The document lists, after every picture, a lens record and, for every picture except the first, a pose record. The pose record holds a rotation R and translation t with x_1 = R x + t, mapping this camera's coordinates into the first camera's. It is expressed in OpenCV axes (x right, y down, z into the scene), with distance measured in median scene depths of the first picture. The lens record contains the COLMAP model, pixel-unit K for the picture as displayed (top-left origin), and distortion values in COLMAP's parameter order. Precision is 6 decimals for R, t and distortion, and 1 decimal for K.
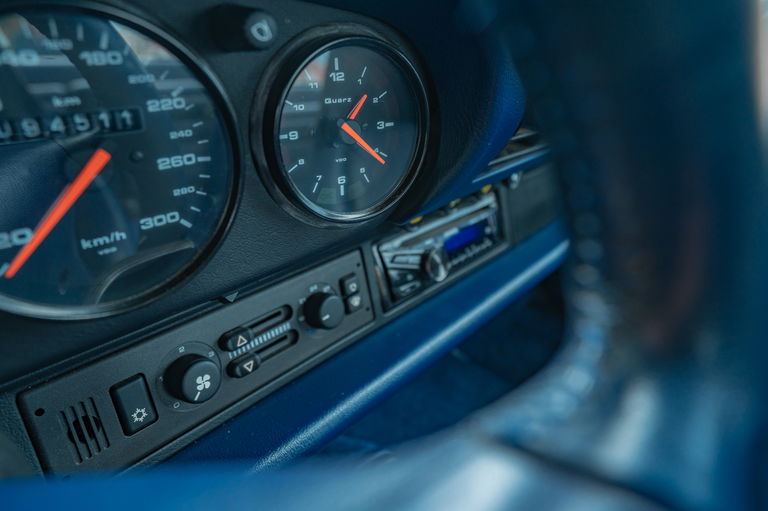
lens RADIAL K [[497.9, 0, 384.0], [0, 497.9, 255.5], [0, 0, 1]] dist [-0.019634, 0.040910]
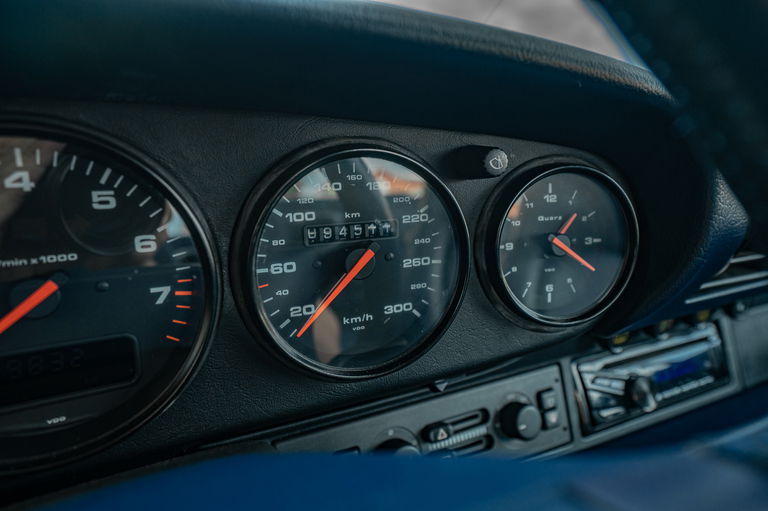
lens RADIAL K [[517.4, 0, 384.0], [0, 517.4, 255.5], [0, 0, 1]] dist [0.009493, 0.001409]
pose [[0.937270, 0.026708, -0.347578, -0.031089], [-0.113434, 0.966165, -0.231642, 0.081315], [0.329631, 0.256538, 0.908588, -0.166878]]
